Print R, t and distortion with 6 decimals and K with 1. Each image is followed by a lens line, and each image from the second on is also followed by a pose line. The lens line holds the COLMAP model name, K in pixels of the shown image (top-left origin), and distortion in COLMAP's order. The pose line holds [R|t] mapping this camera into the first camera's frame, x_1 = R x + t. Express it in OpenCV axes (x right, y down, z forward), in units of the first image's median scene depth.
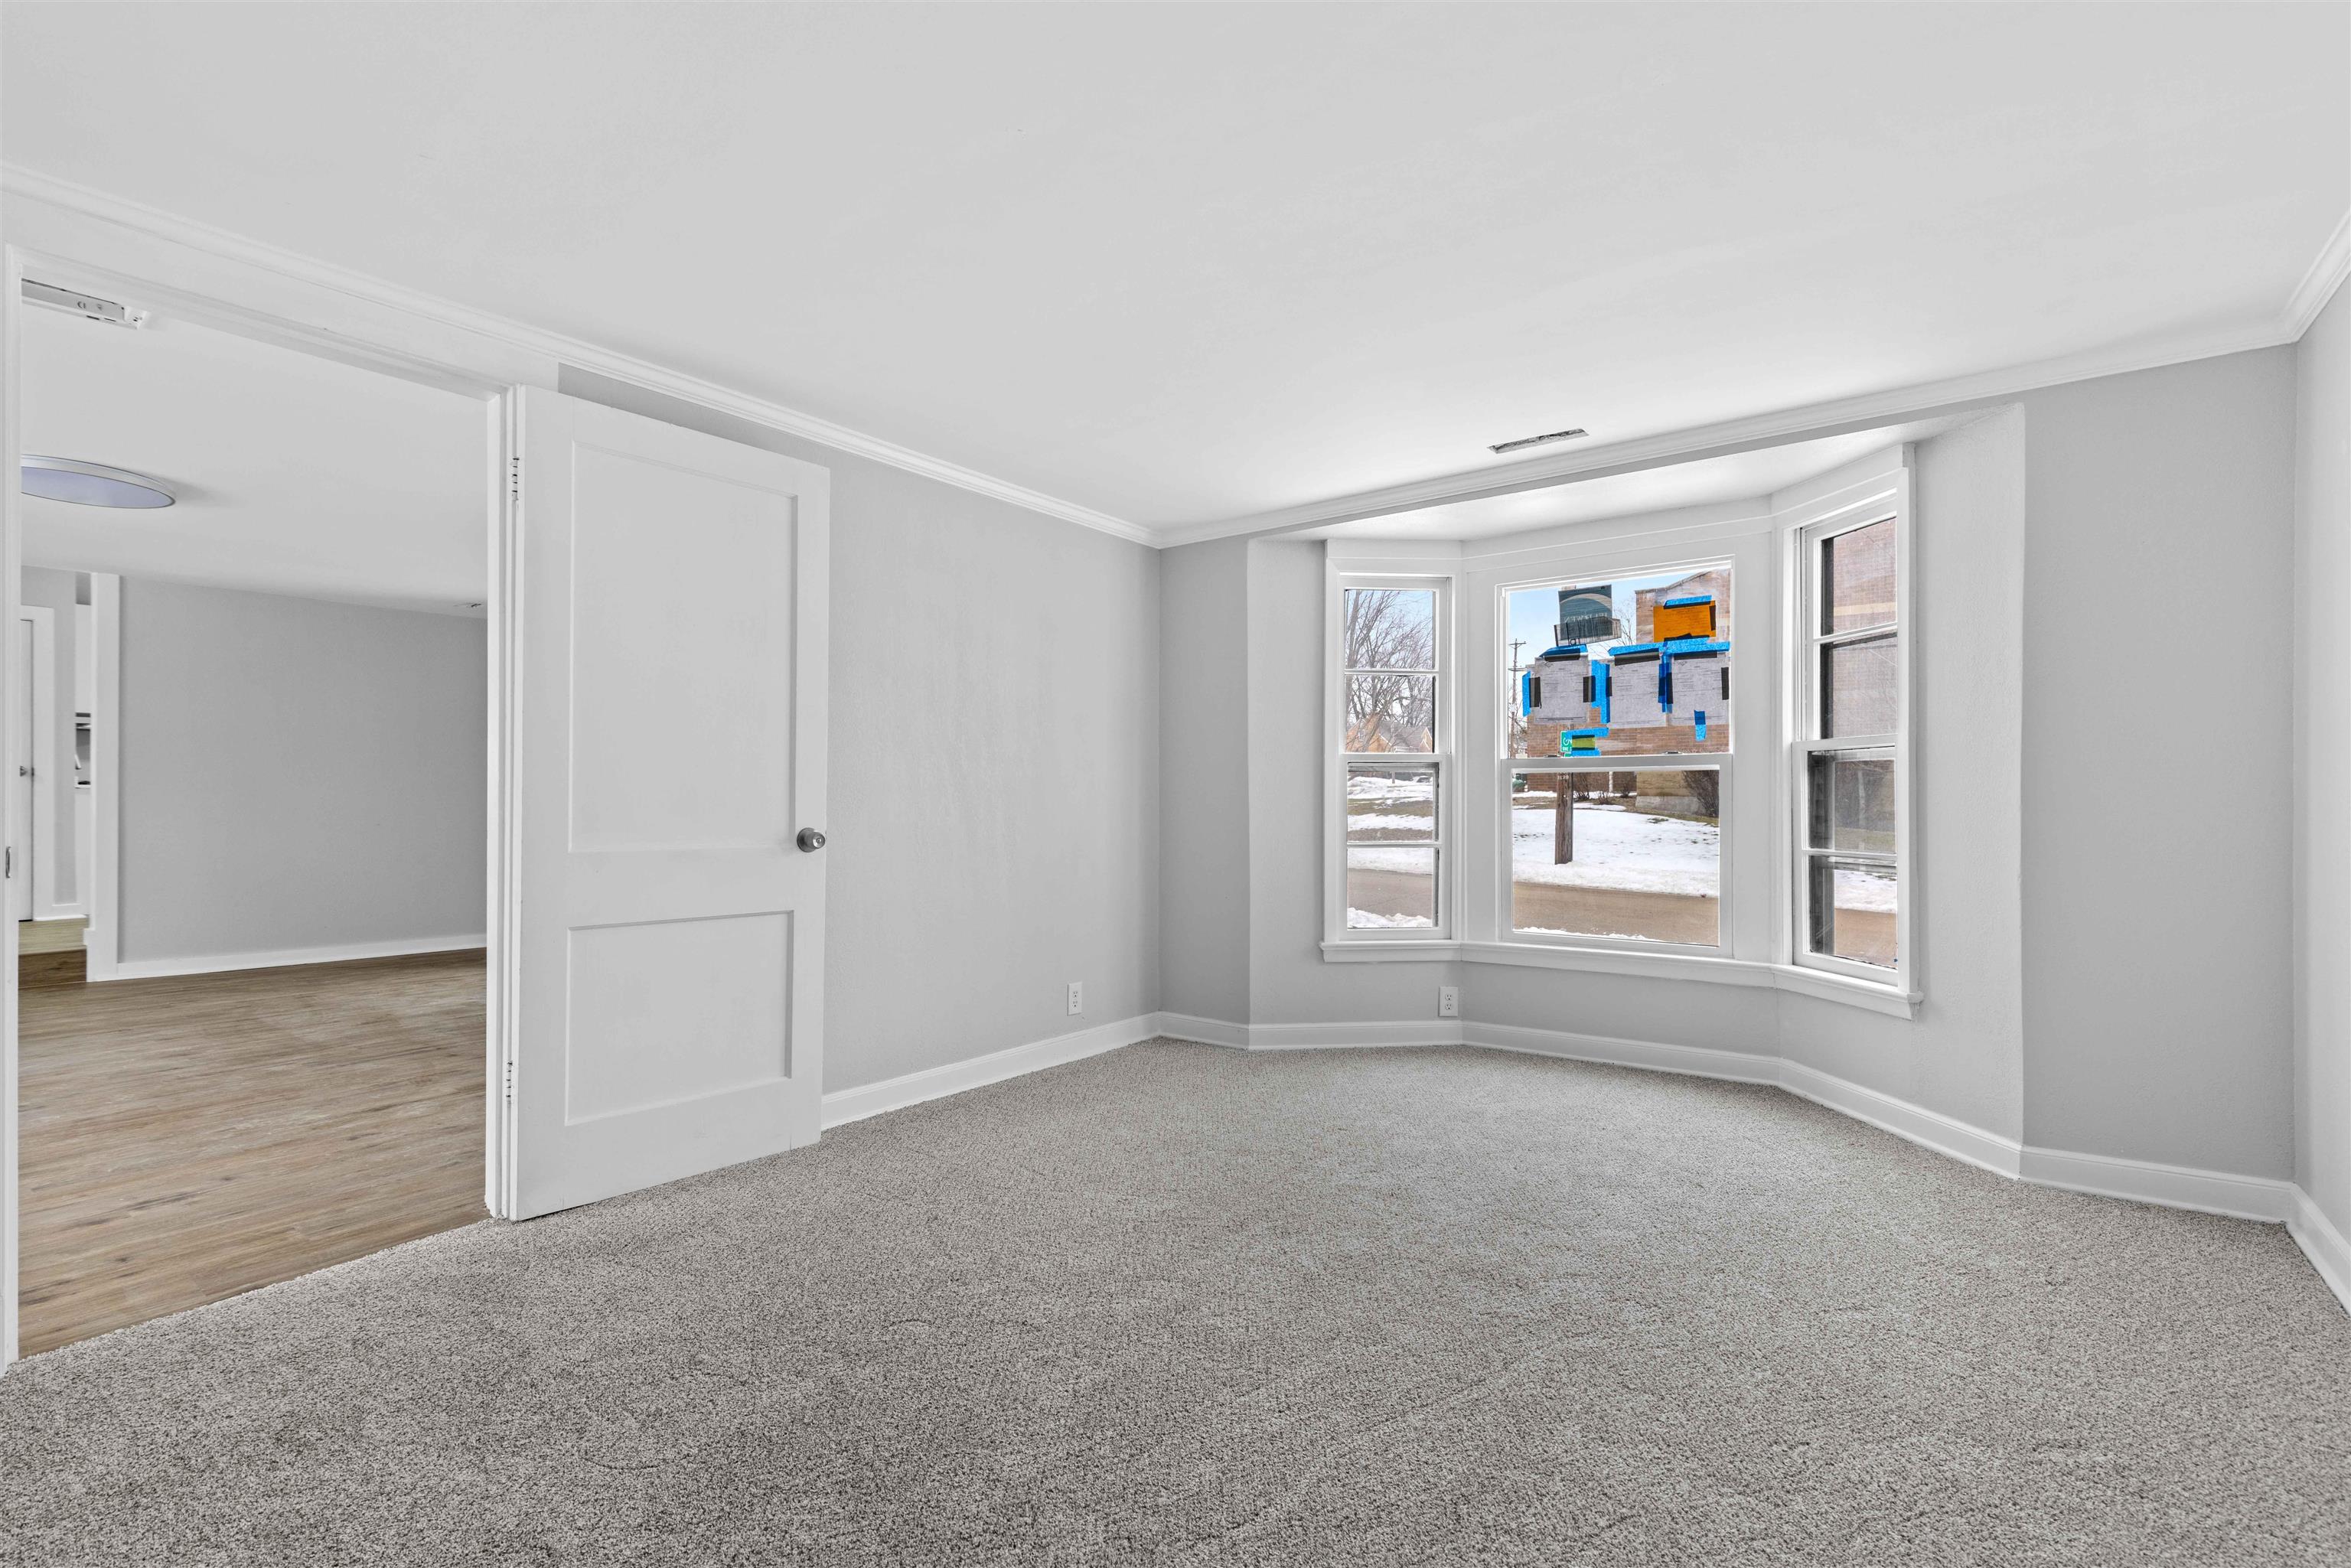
lens RADIAL K [[1059.5, 0, 1175.5], [0, 1059.5, 784.0], [0, 0, 1]] dist [0.023417, -0.000087]
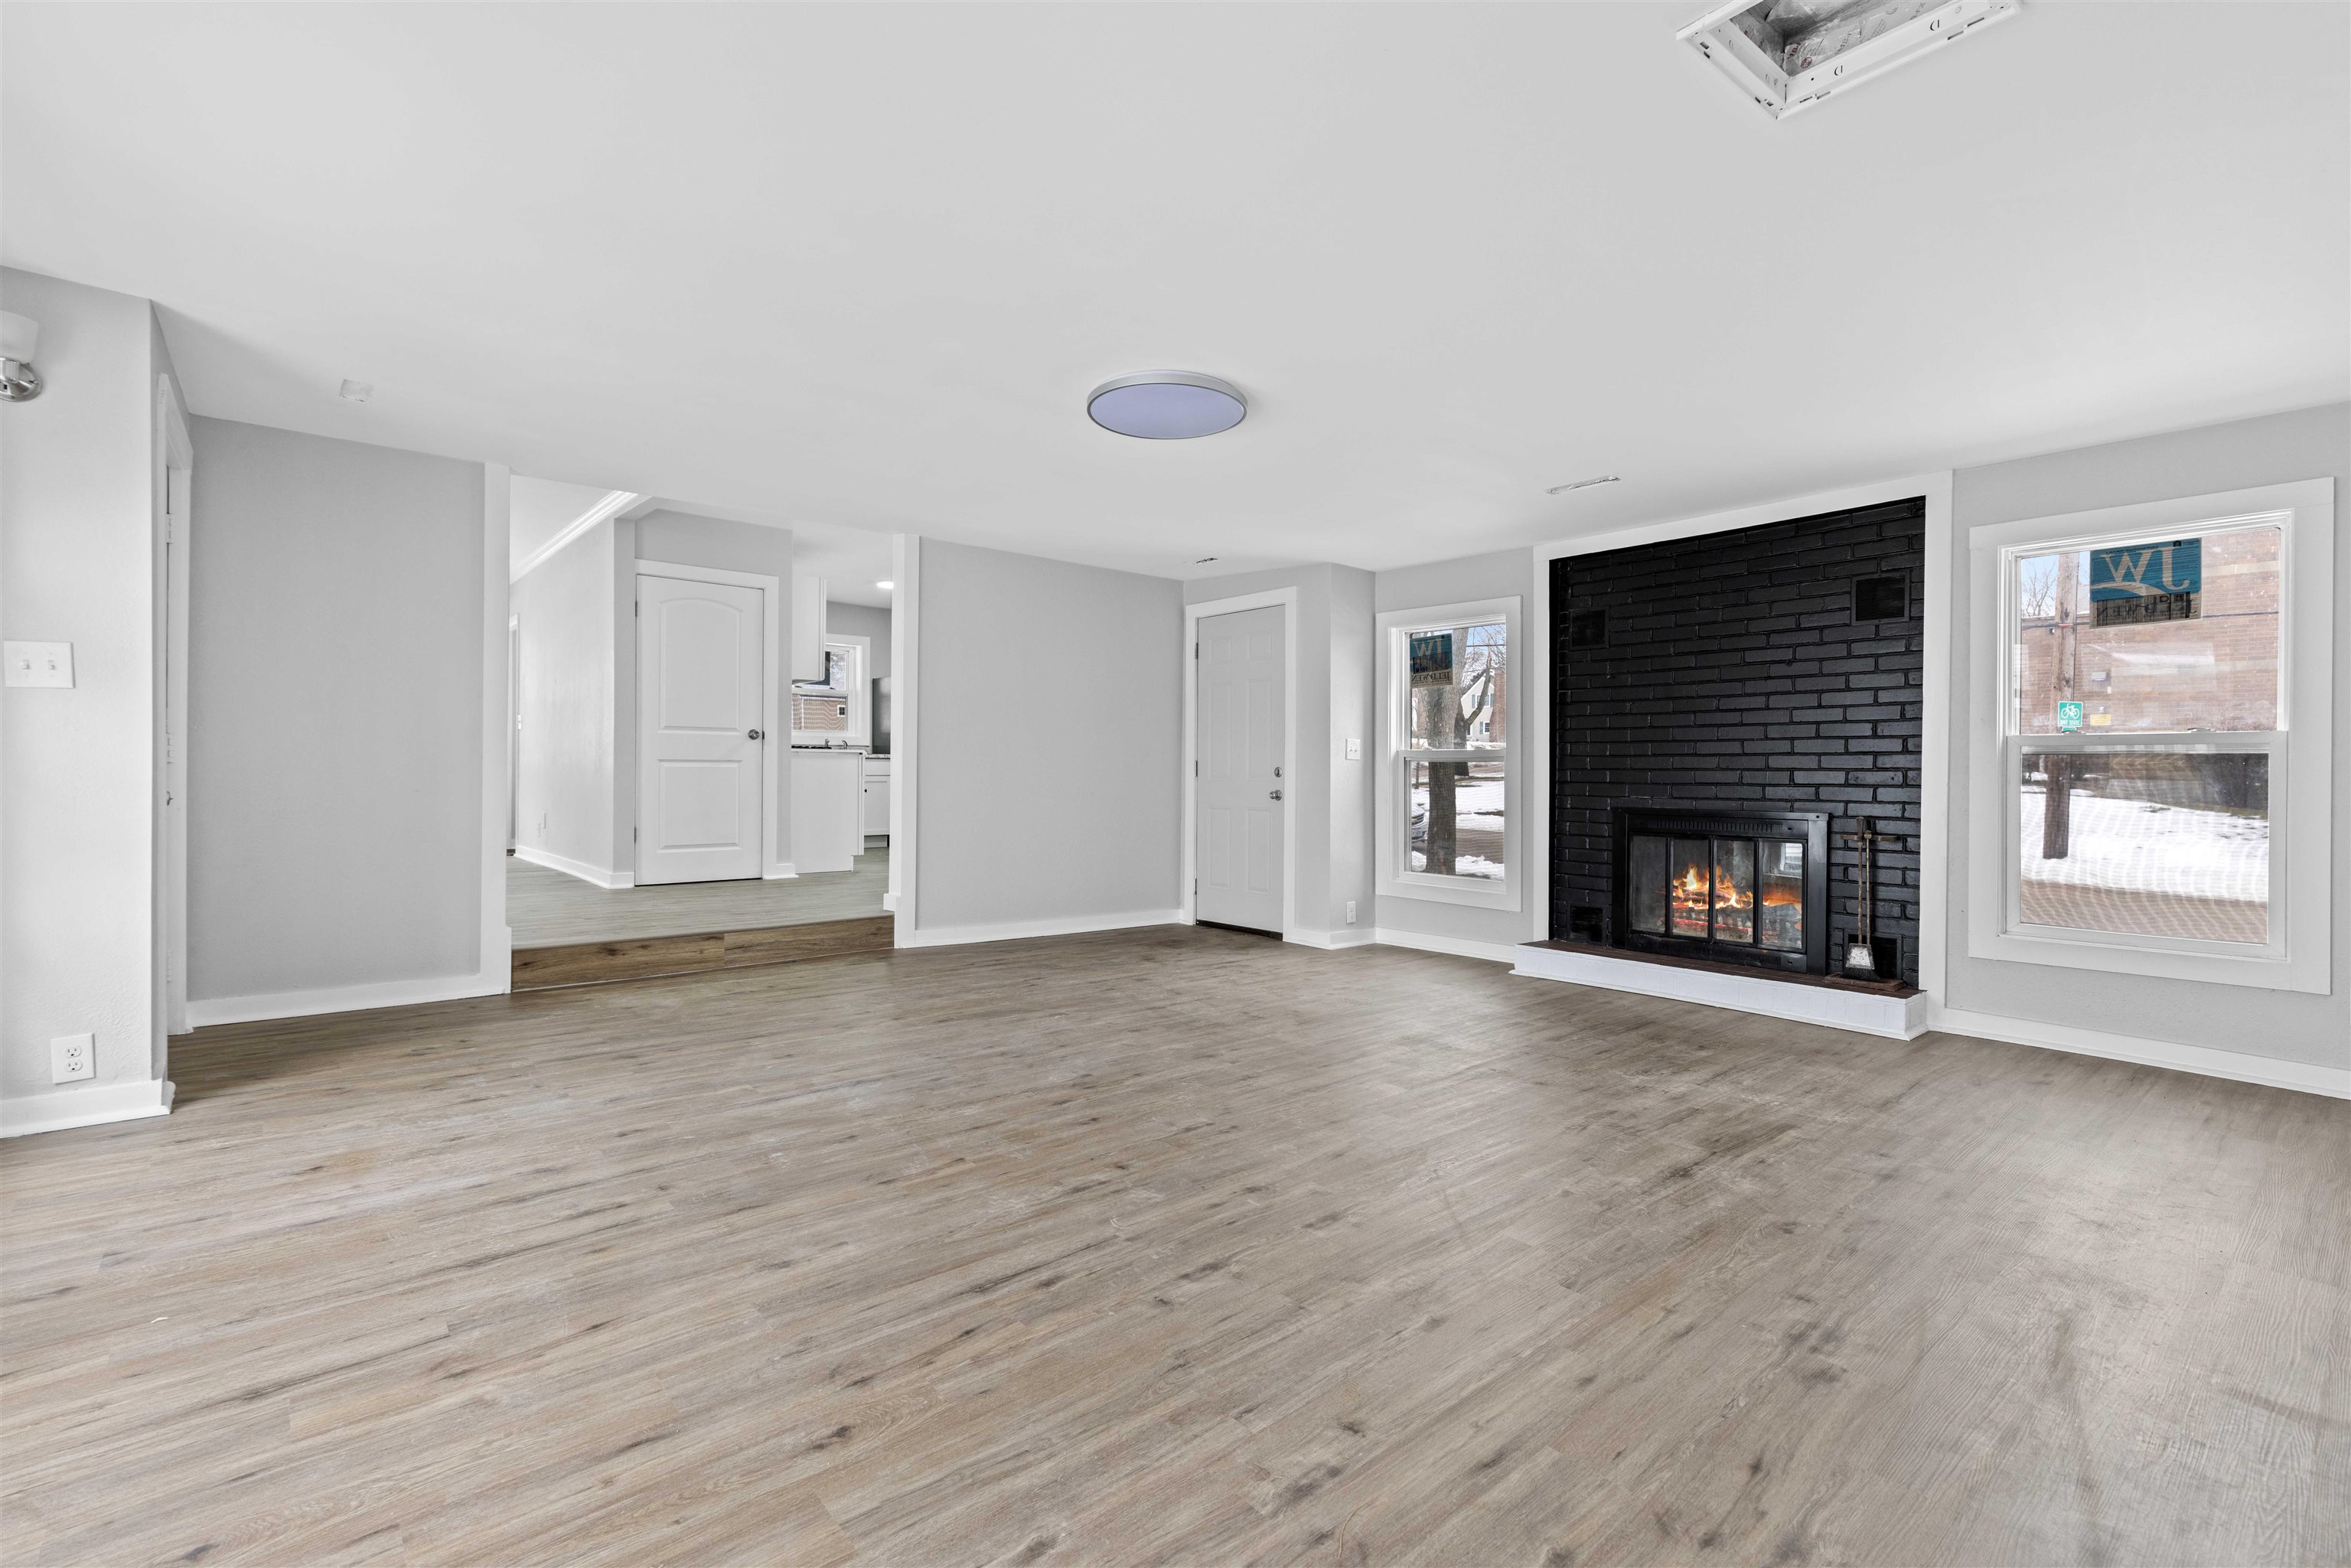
lens RADIAL K [[1060.9, 0, 1187.2], [0, 1060.9, 774.7], [0, 0, 1]] dist [-0.000373, -0.000039]
pose [[0.979999, 0.015265, -0.198417, -0.147960], [-0.012019, 0.999774, 0.017555, 0.001508], [0.198640, -0.014820, 0.979961, 0.030840]]
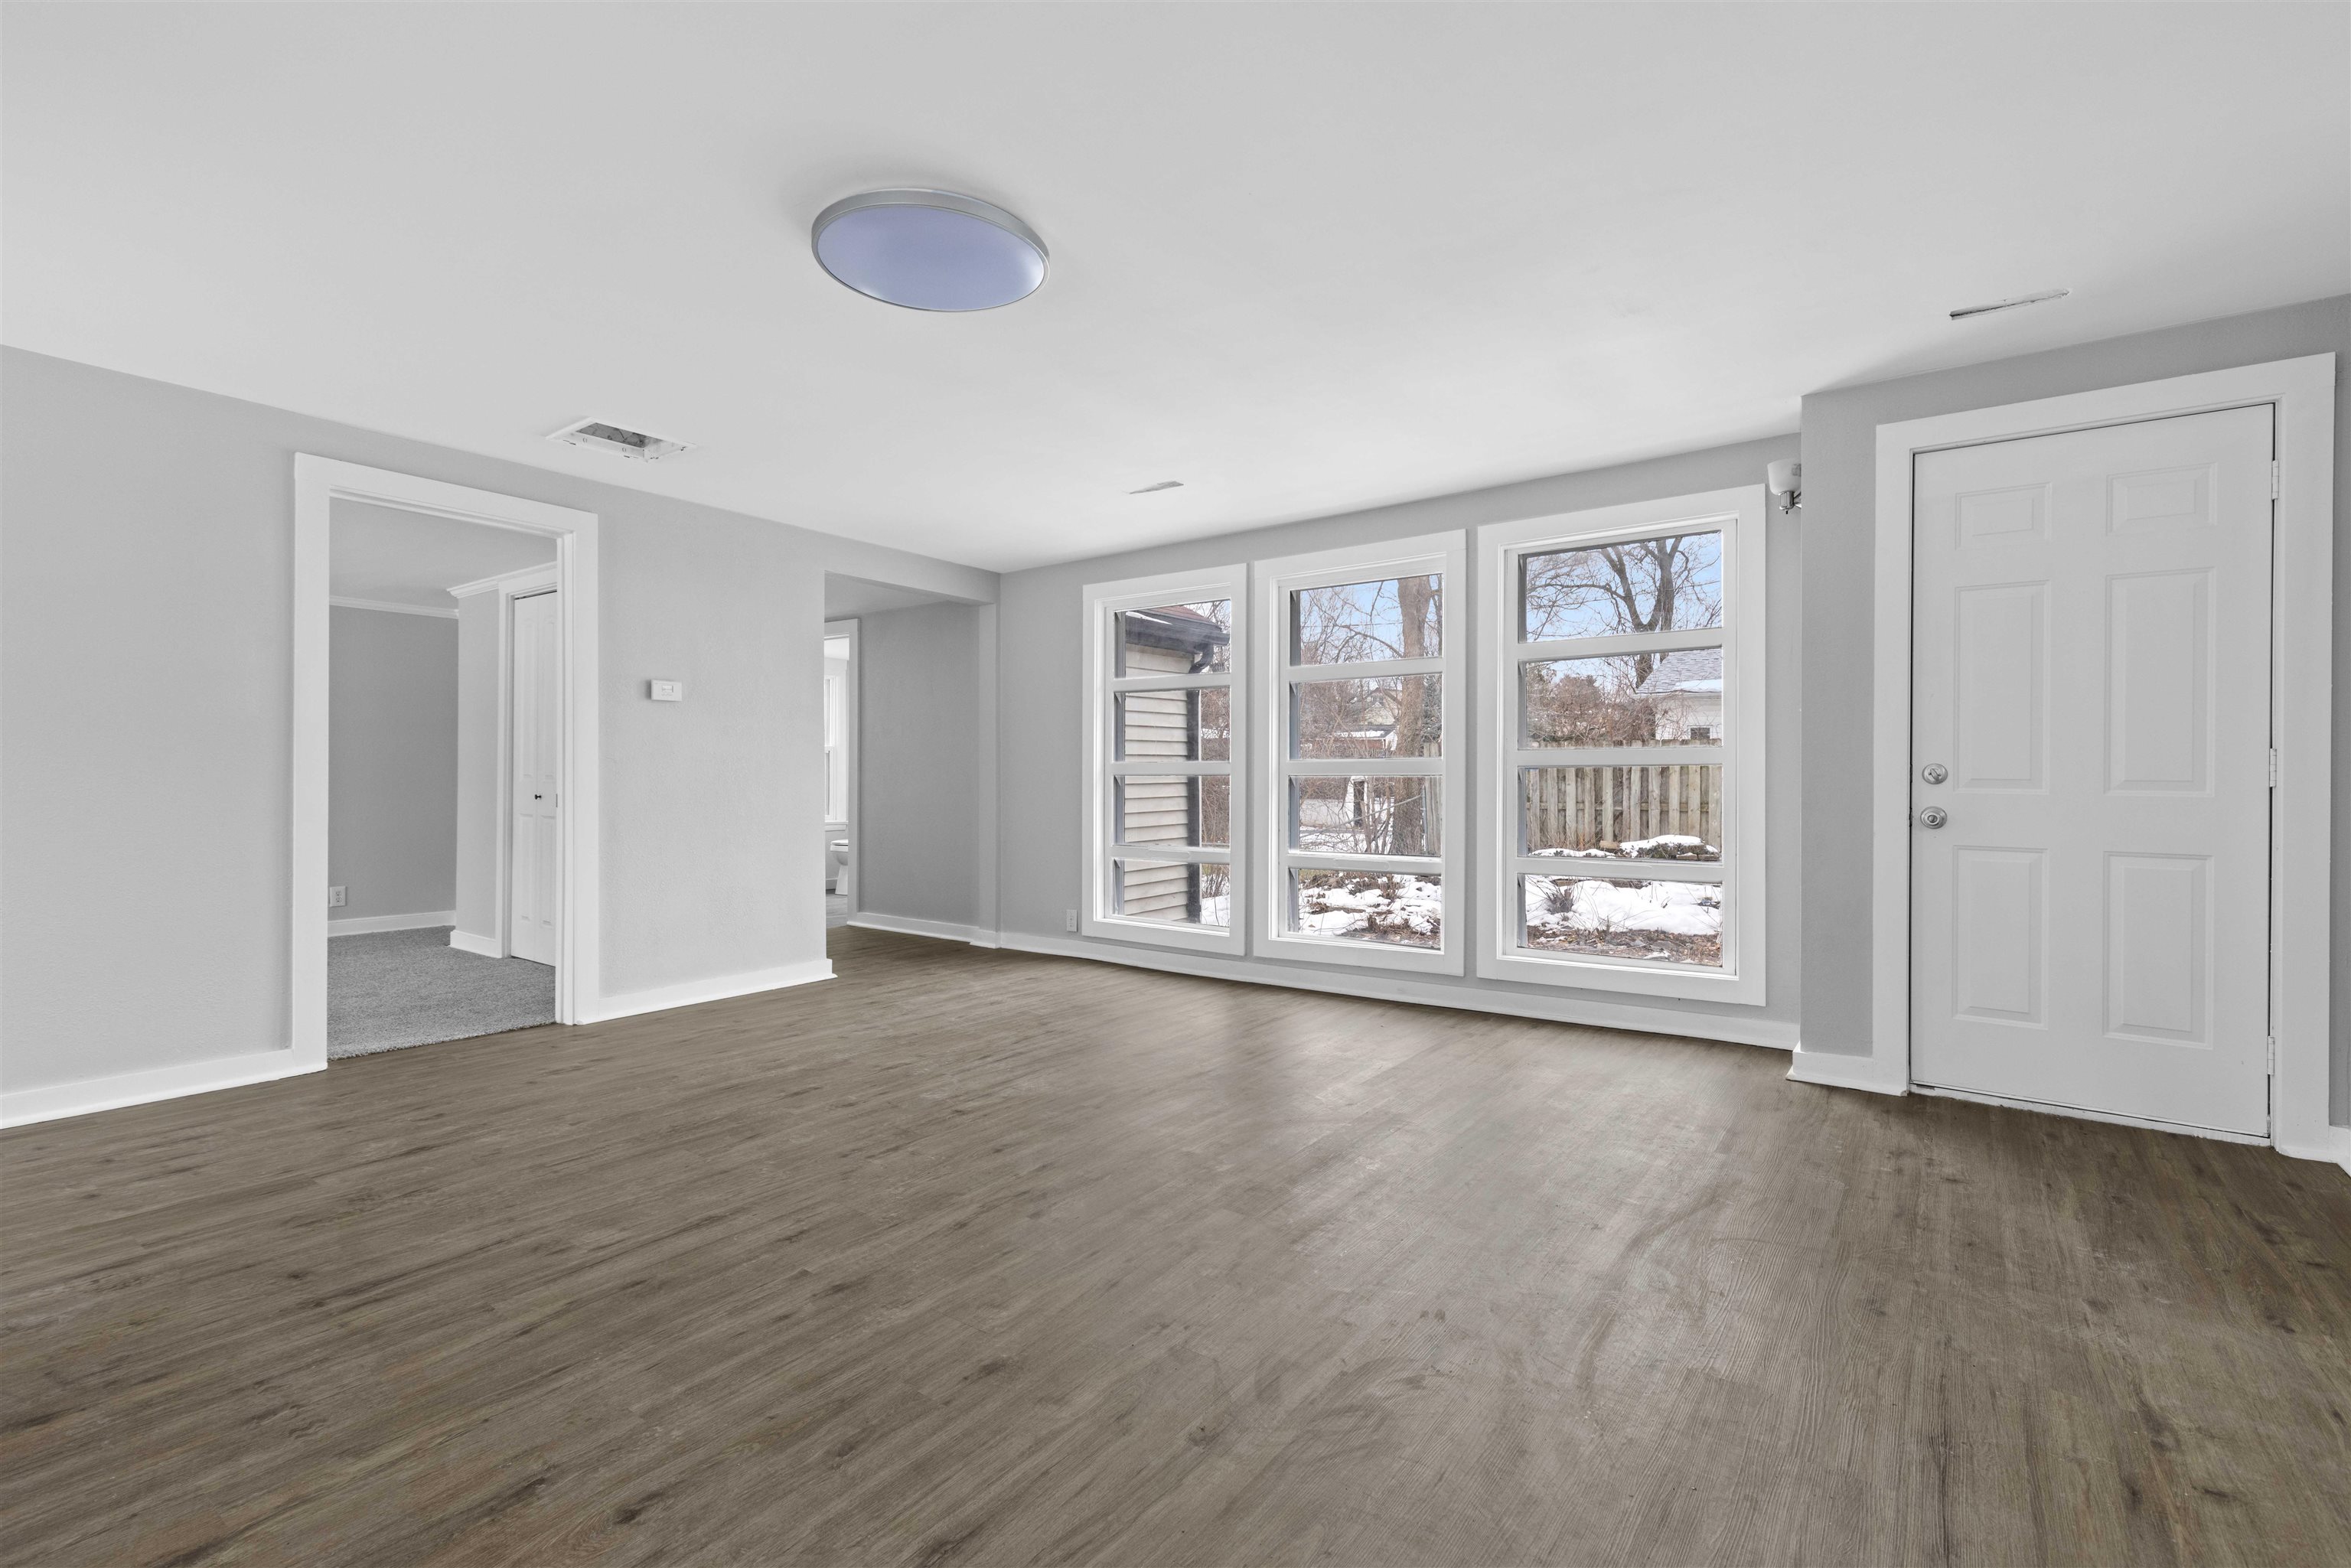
lens RADIAL K [[1060.9, 0, 1187.2], [0, 1060.9, 774.7], [0, 0, 1]] dist [-0.000373, -0.000039]
pose [[-0.999622, -0.002979, -0.027341, -0.204426], [-0.002662, 0.999929, -0.011620, 0.004195], [0.027374, -0.011543, -0.999559, 0.286761]]
